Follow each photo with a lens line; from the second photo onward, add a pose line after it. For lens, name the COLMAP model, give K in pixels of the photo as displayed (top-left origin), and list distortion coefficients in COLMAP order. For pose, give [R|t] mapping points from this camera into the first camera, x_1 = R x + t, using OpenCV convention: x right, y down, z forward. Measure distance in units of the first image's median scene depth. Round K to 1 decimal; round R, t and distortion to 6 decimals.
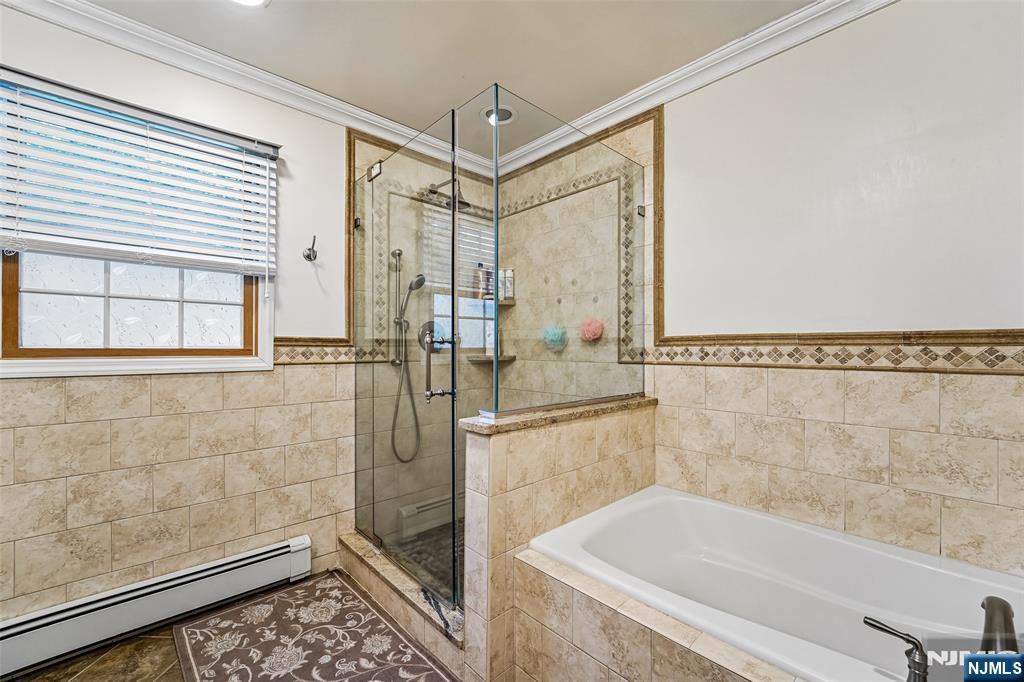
lens RADIAL K [[417.5, 0, 508.9], [0, 417.5, 349.1], [0, 0, 1]] dist [-0.012047, -0.000119]
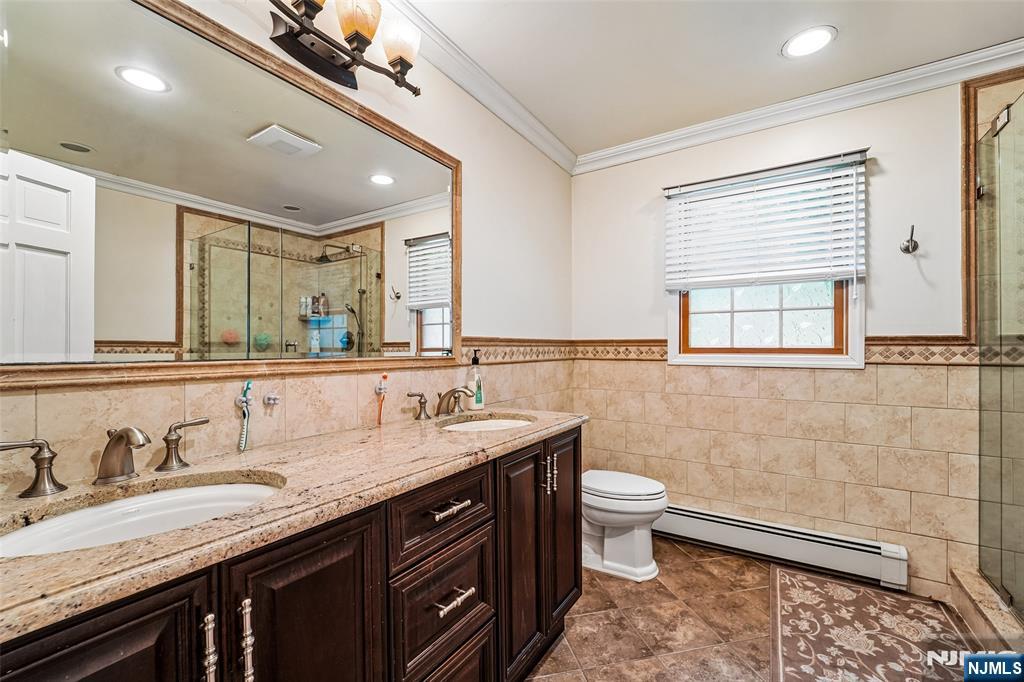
lens RADIAL K [[417.5, 0, 512.1], [0, 417.5, 345.1], [0, 0, 1]] dist [-0.012047, -0.000119]
pose [[0.240898, -0.004017, -0.970542, 0.216938], [0.000448, 0.999992, -0.004028, -0.004530], [0.970550, 0.000535, 0.240898, -0.086452]]
